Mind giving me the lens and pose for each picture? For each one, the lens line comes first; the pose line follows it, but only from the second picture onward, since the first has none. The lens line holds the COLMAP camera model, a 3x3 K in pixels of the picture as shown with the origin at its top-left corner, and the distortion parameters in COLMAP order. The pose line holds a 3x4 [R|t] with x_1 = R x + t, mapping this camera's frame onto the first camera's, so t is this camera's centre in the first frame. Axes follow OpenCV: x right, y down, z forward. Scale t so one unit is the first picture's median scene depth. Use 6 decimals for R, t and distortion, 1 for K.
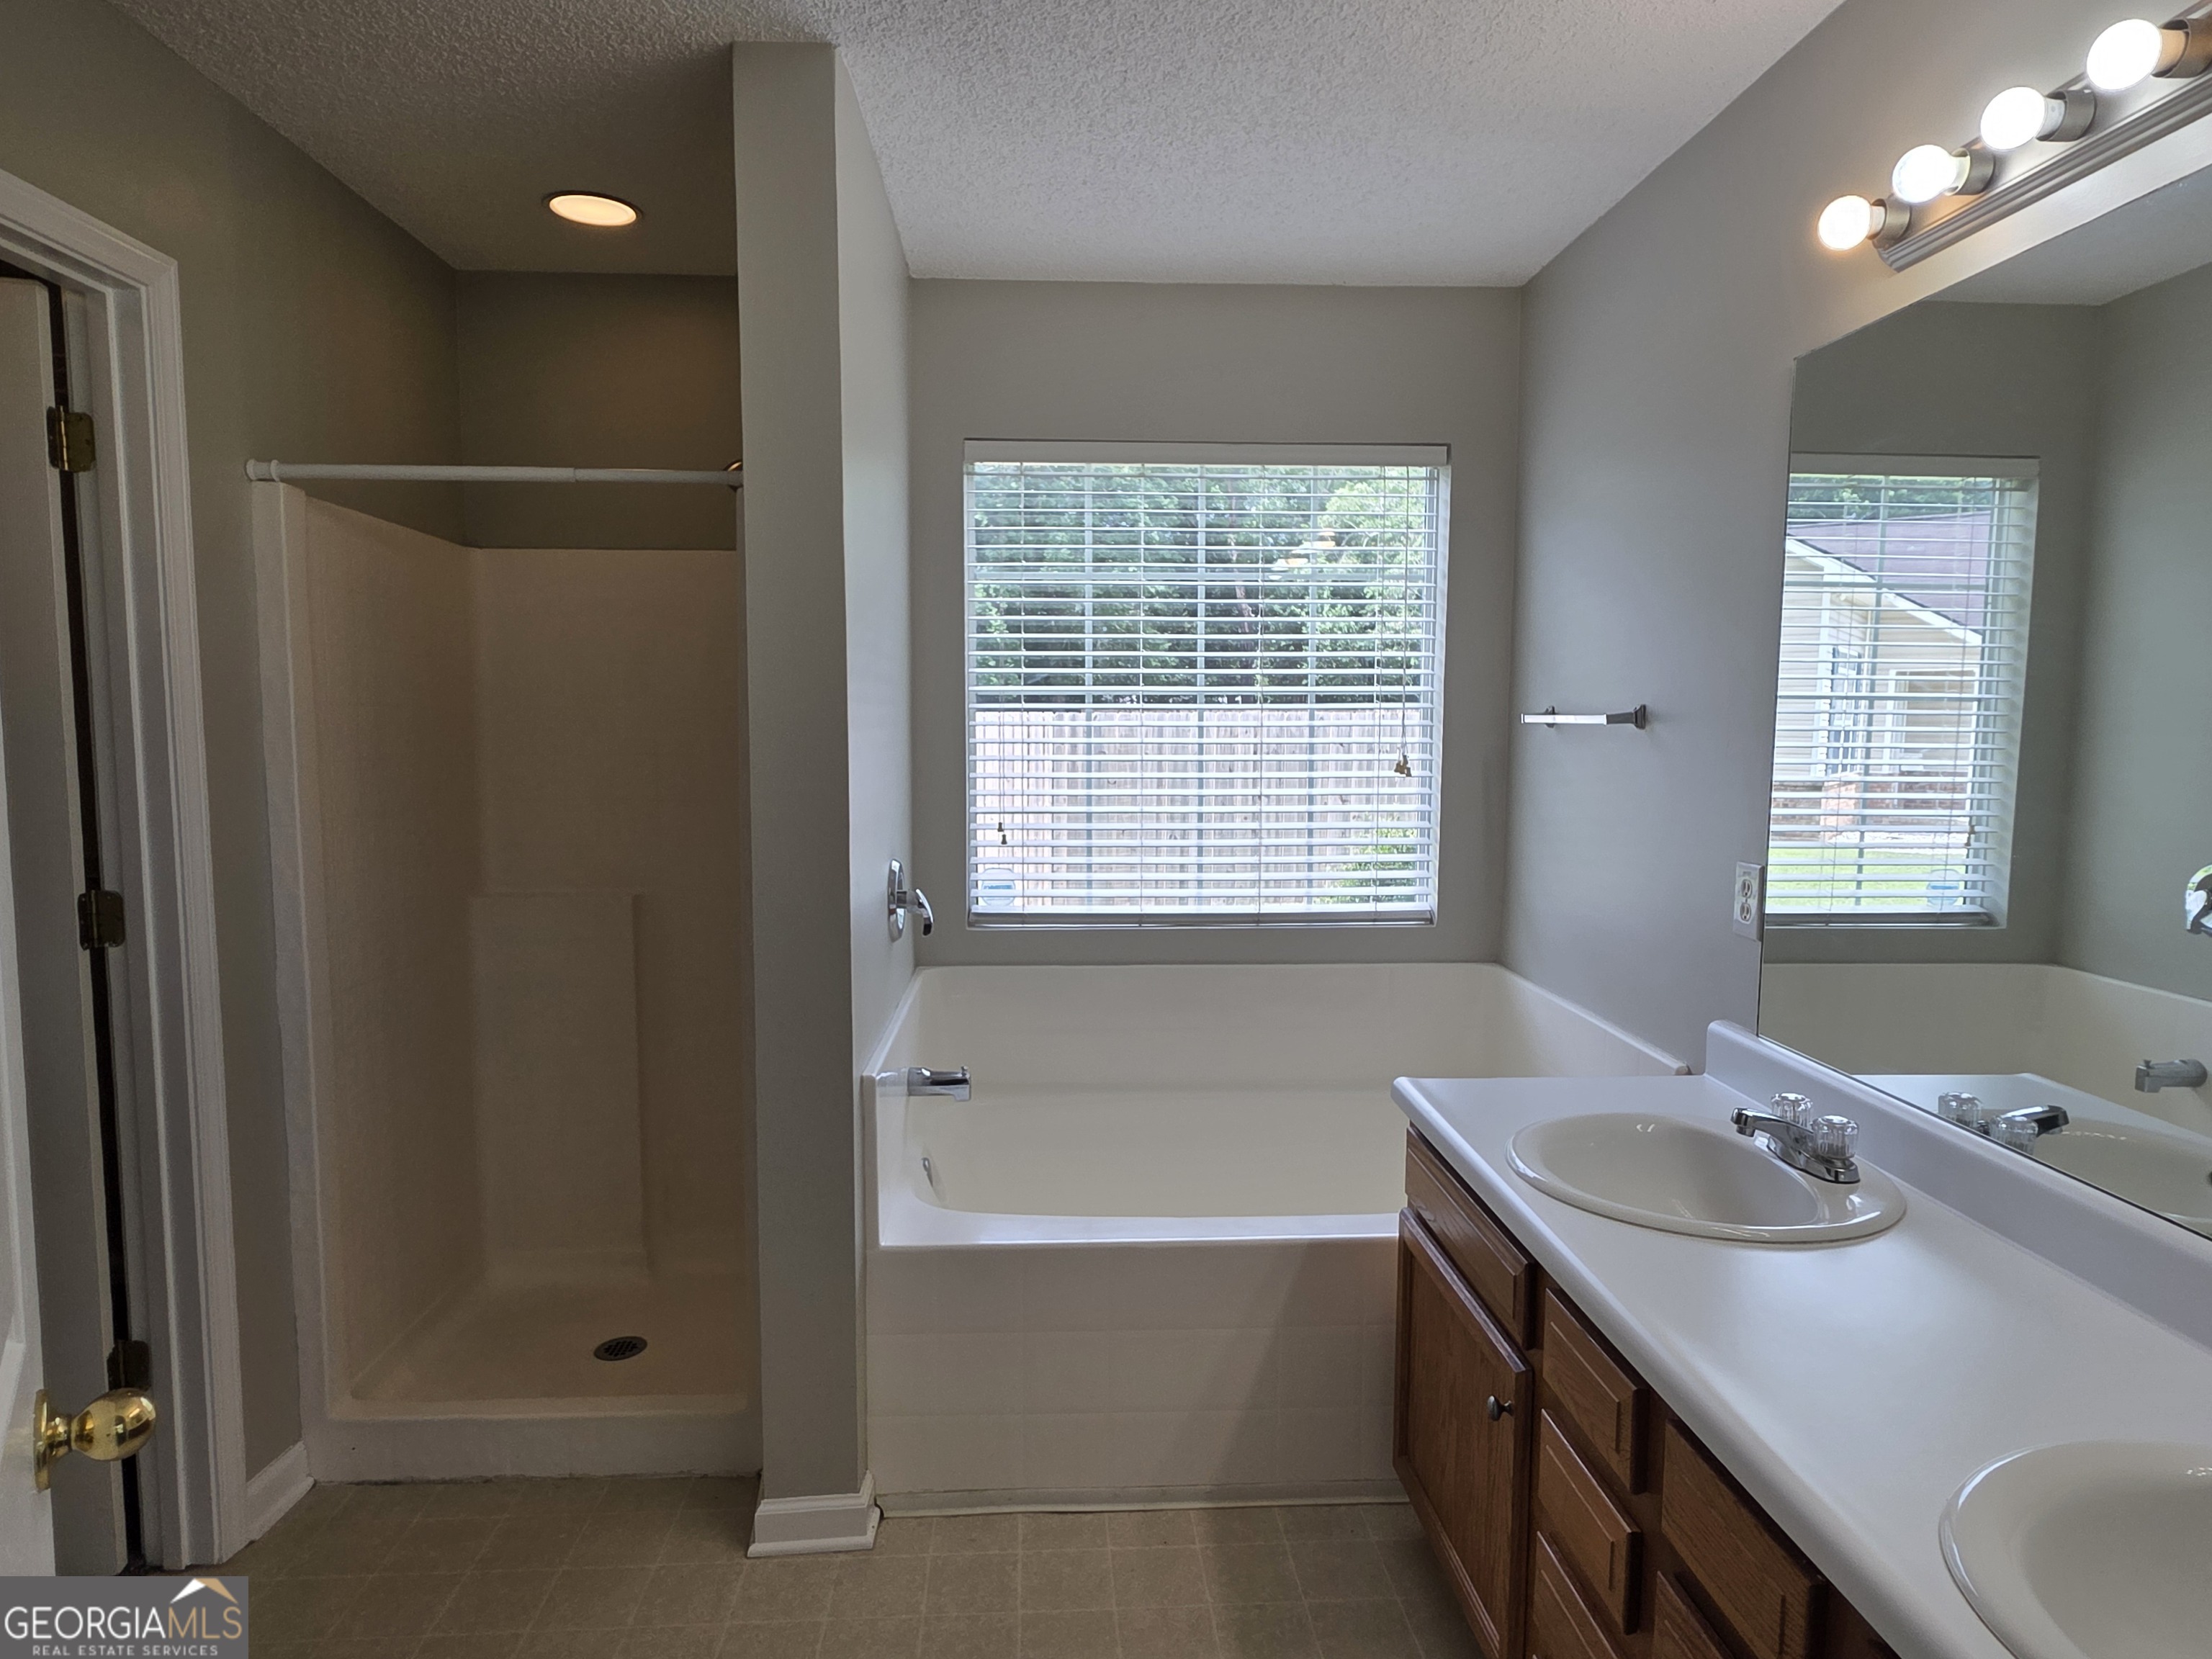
lens RADIAL K [[1300.6, 0, 1110.7], [0, 1300.6, 840.9], [0, 0, 1]] dist [-0.005832, -0.001735]
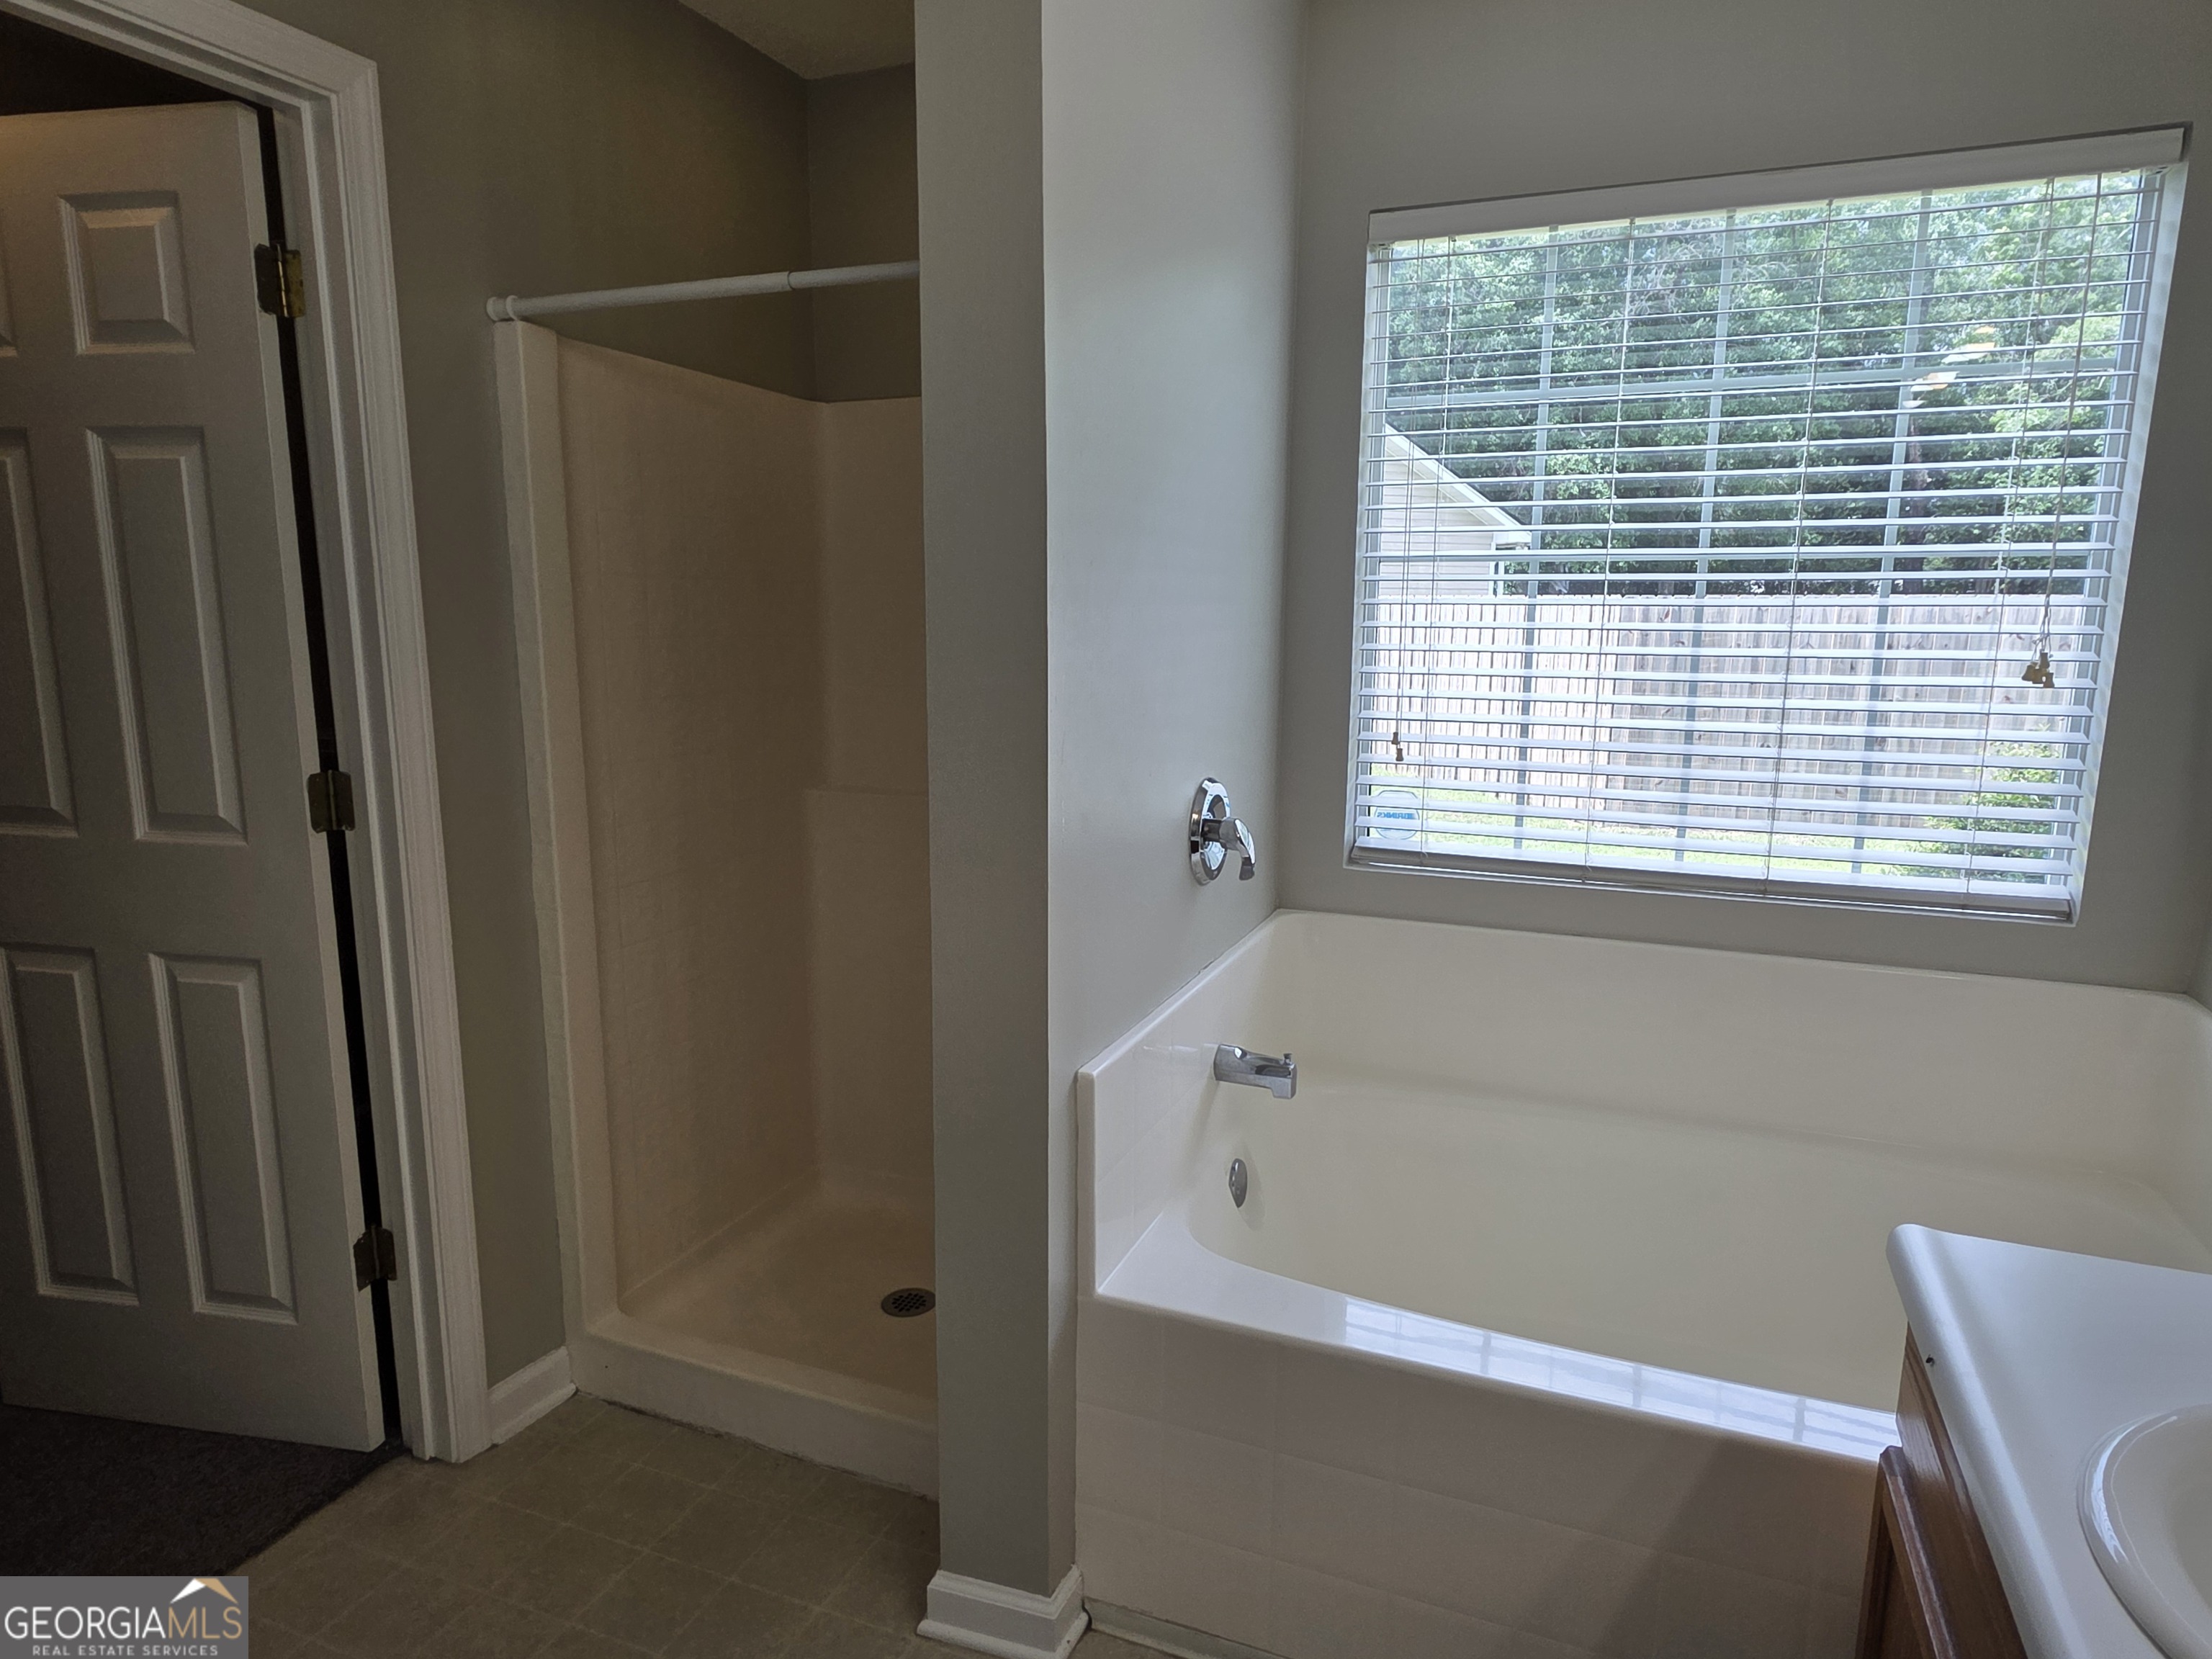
lens RADIAL K [[1300.6, 0, 1110.7], [0, 1300.6, 840.9], [0, 0, 1]] dist [-0.005832, -0.001735]
pose [[0.903584, 0.079101, -0.421046, 0.105064], [-0.042400, 0.994493, 0.095841, -0.019638], [0.426308, -0.068748, 0.901962, 0.279235]]
